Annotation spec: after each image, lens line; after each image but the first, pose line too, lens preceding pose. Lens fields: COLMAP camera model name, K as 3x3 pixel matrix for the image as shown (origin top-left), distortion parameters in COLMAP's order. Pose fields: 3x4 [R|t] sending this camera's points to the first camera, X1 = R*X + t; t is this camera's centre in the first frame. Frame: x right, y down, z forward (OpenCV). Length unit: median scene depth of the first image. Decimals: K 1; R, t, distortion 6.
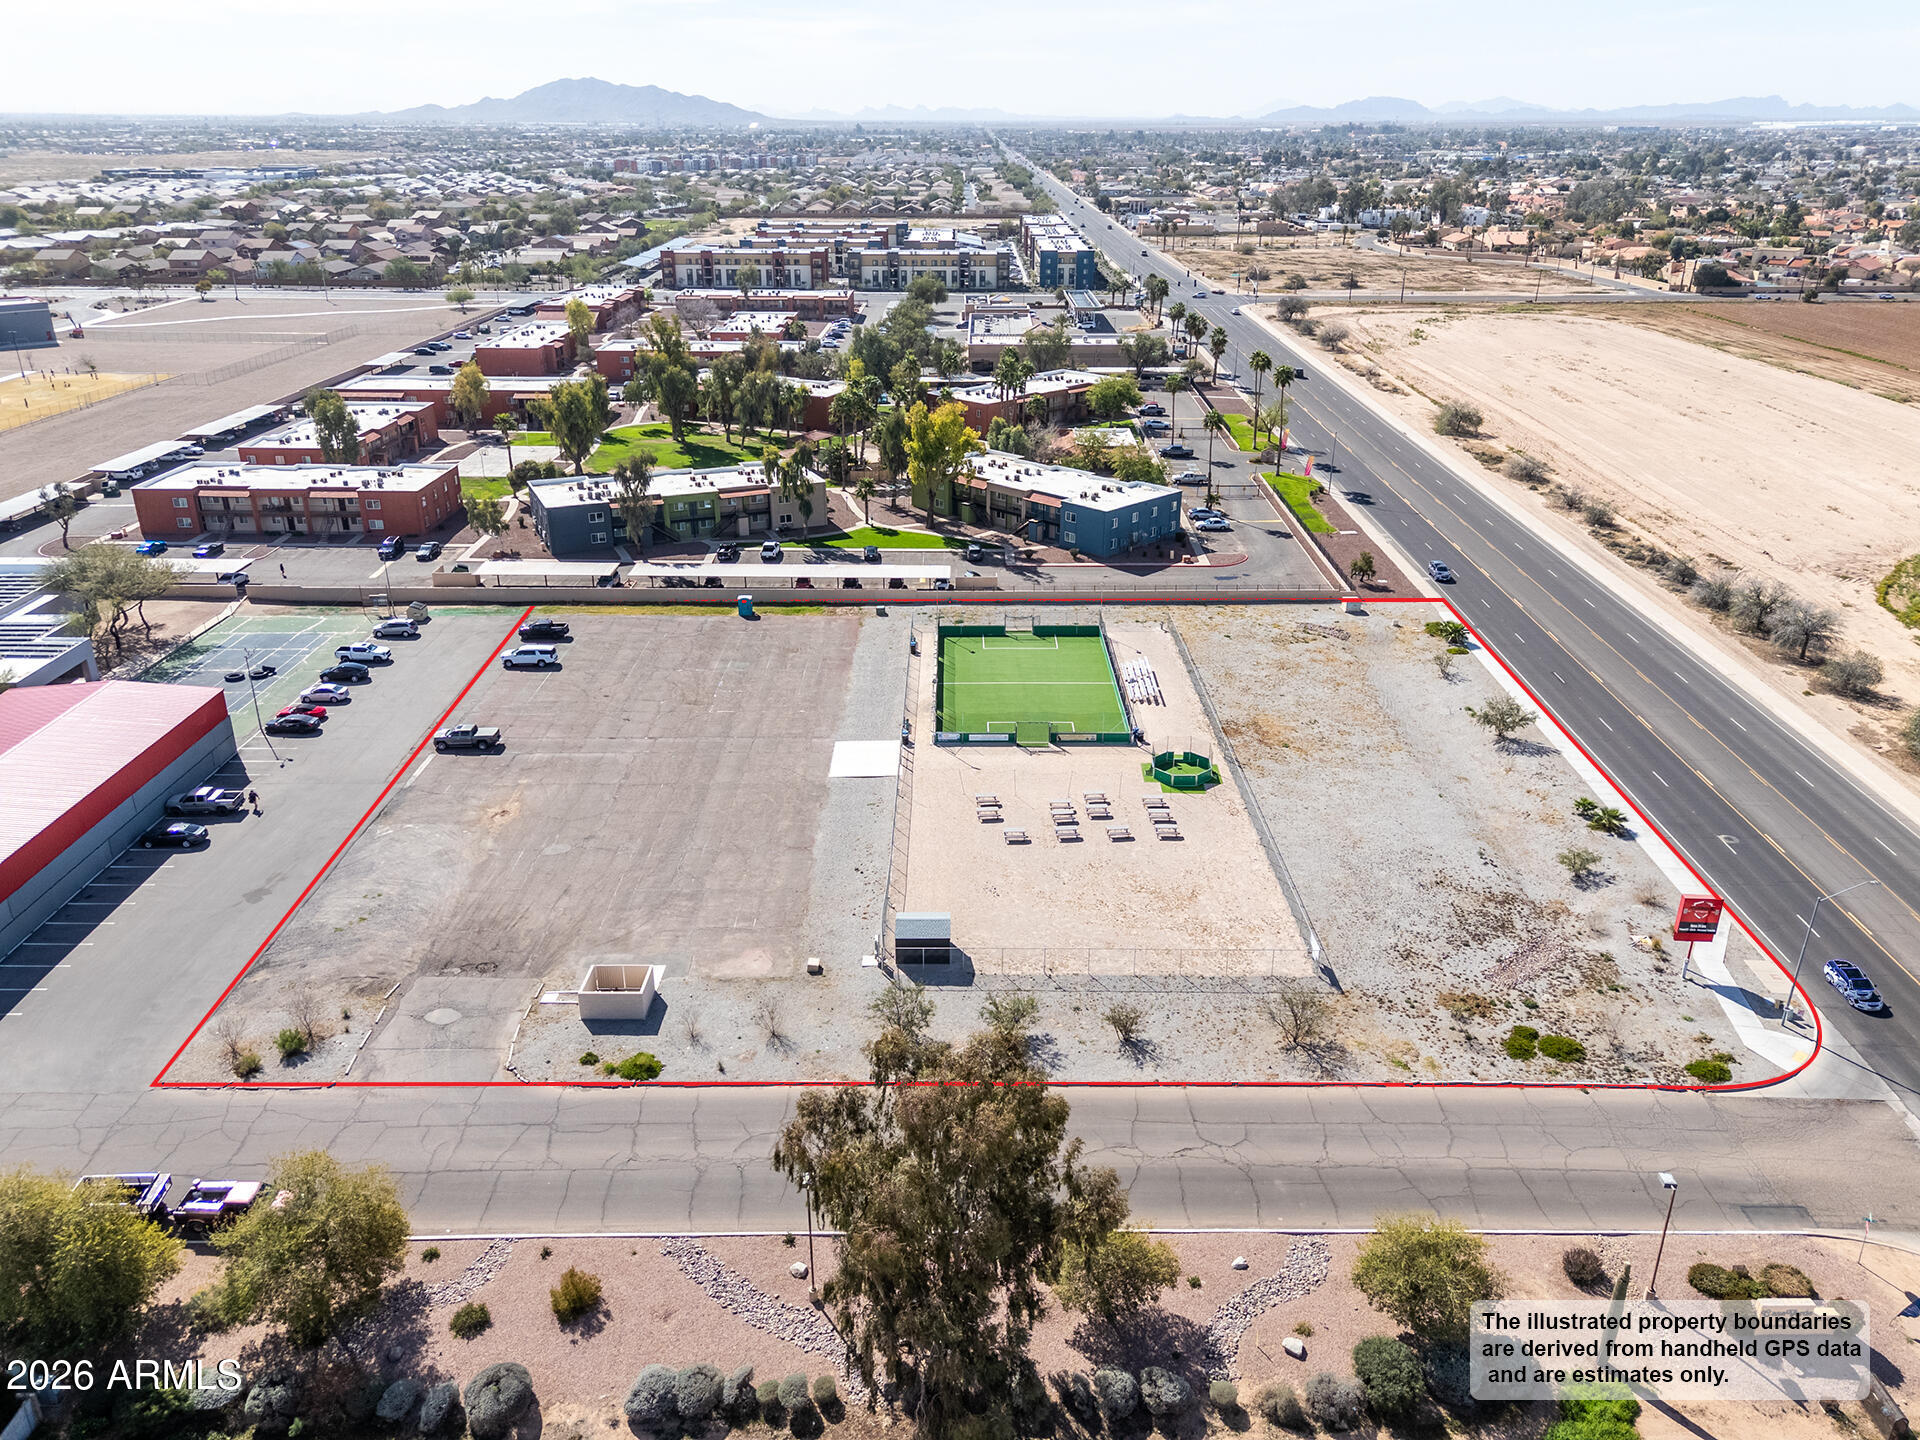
lens RADIAL K [[1409.7, 0, 960.0], [0, 1409.7, 720.0], [0, 0, 1]] dist [0.052013, -0.001134]
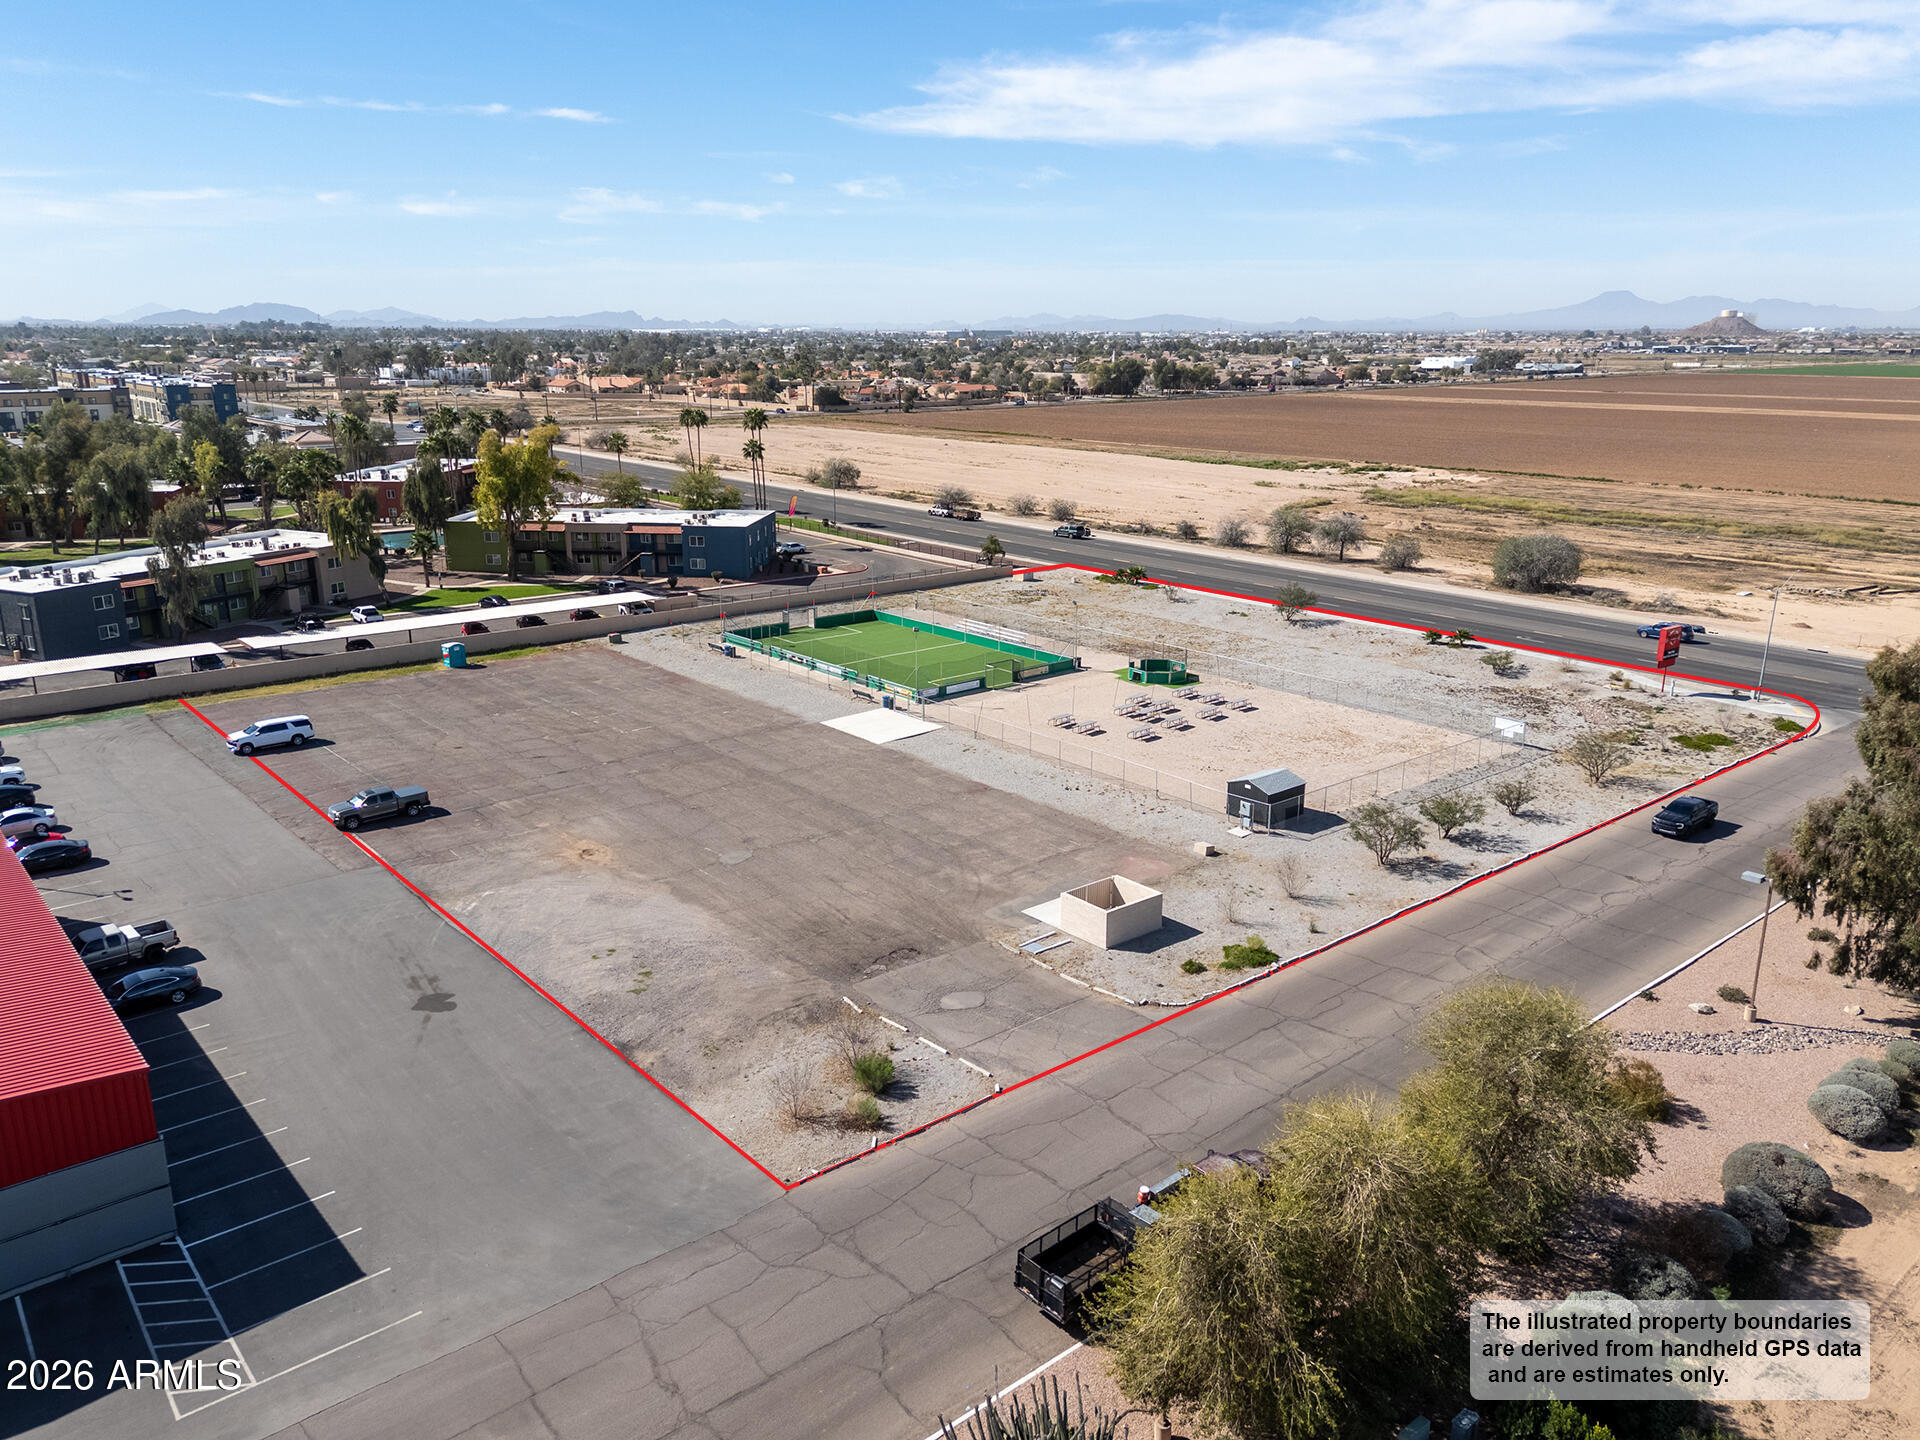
lens RADIAL K [[1409.7, 0, 960.0], [0, 1409.7, 720.0], [0, 0, 1]] dist [0.052013, -0.001134]
pose [[0.765659, -0.171963, 0.619834, -0.550270], [0.249875, 0.967441, -0.040261, 0.069452], [-0.592729, 0.185708, 0.783699, 0.287818]]
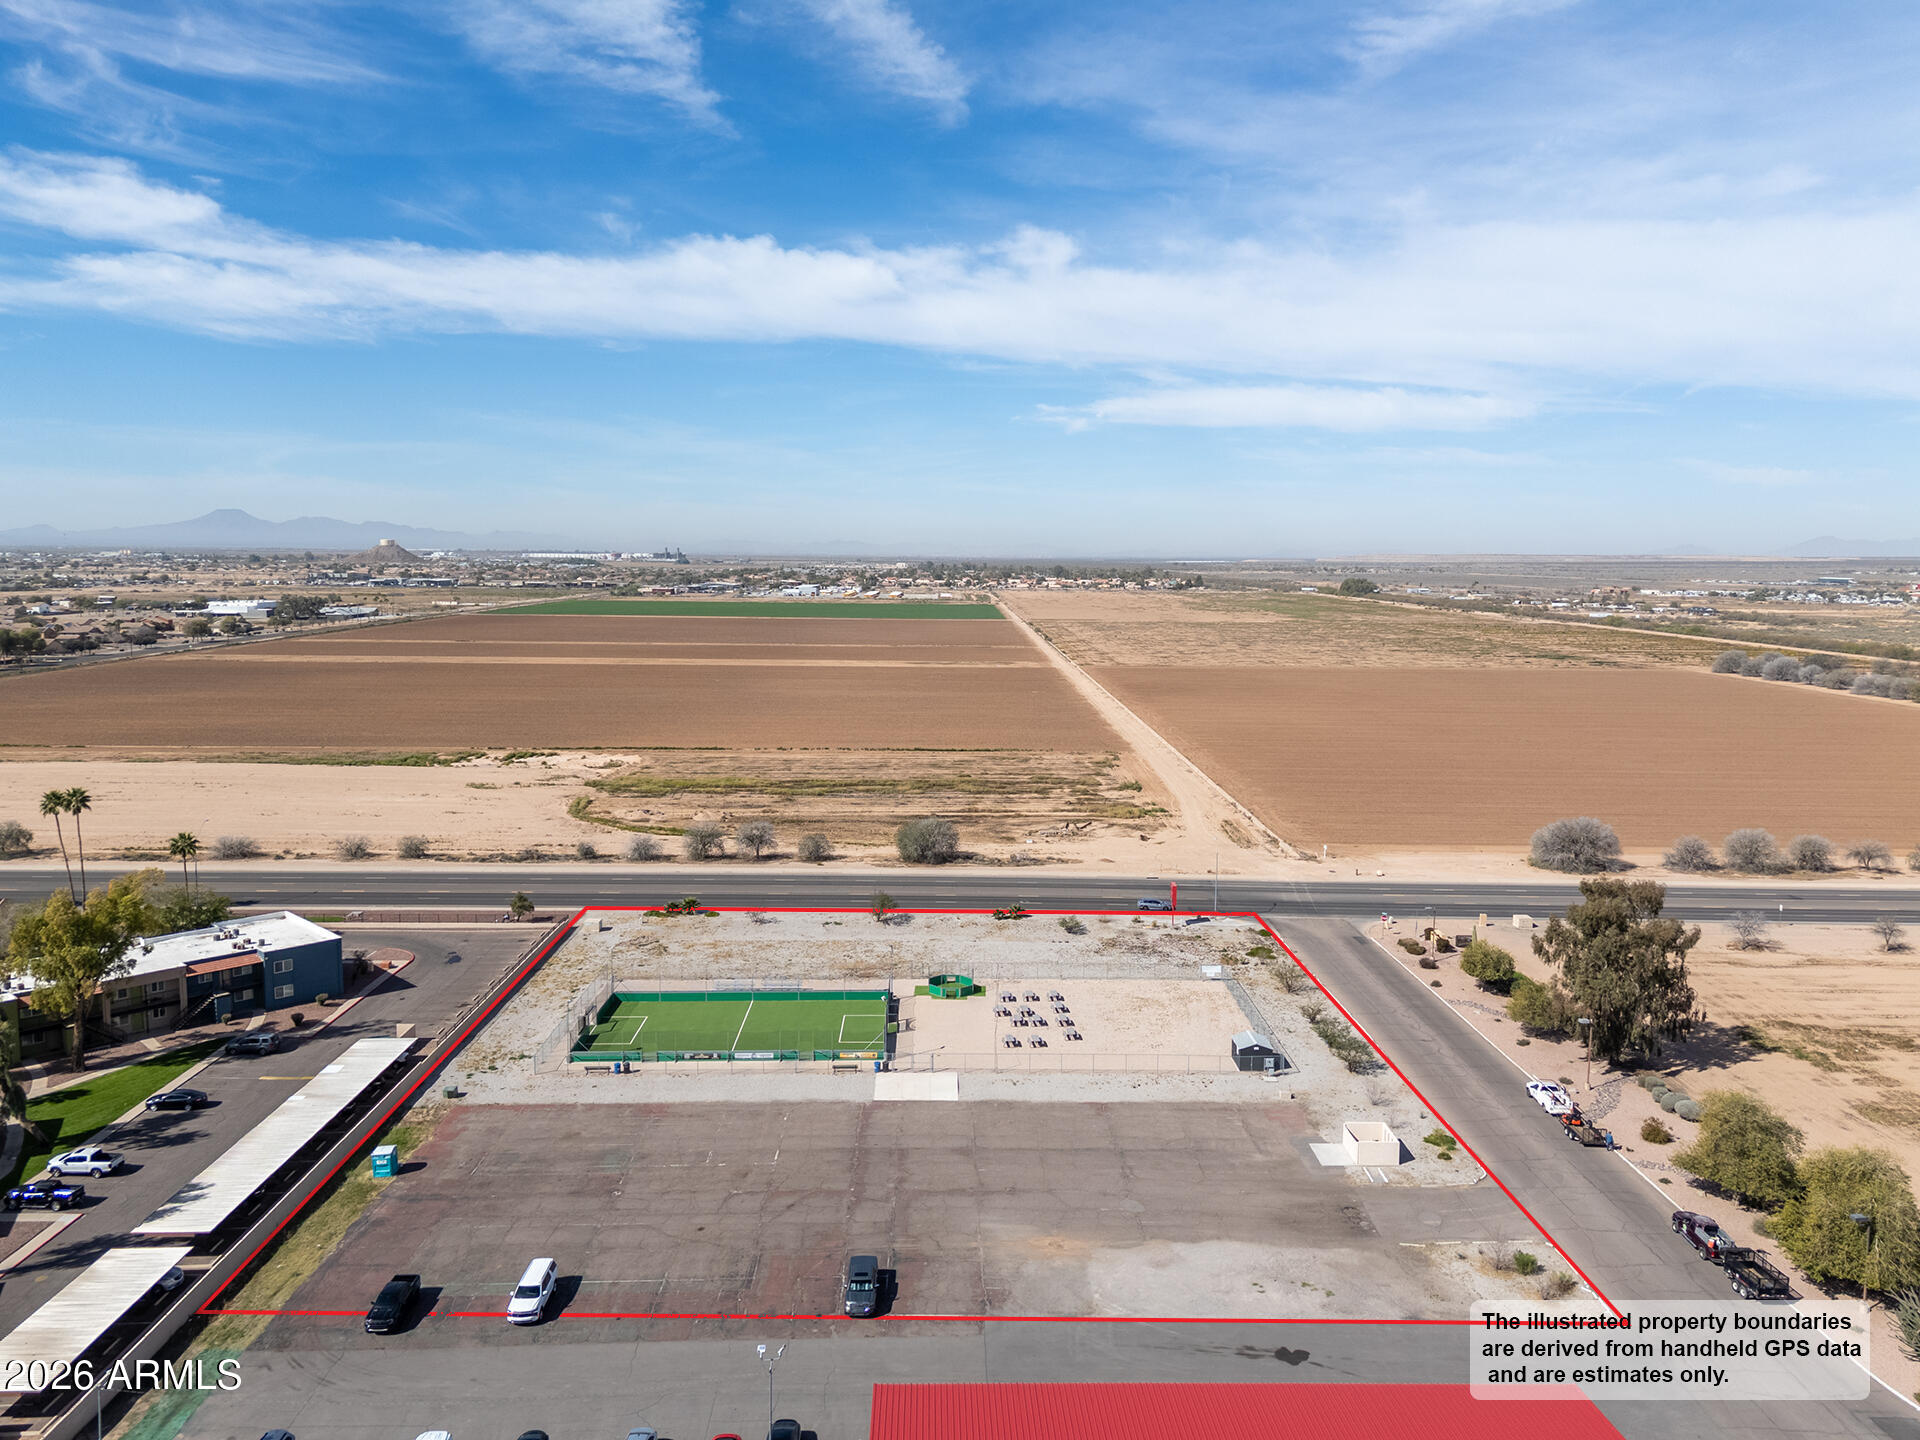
lens RADIAL K [[1422.9, 0, 960.1], [0, 1422.9, 669.1], [0, 0, 1]] dist [0.042740, -0.001010]
pose [[-0.023177, -0.087482, 0.995896, -1.055739], [0.378863, 0.921093, 0.089728, -0.327951], [-0.925163, 0.379387, 0.011796, 0.823946]]
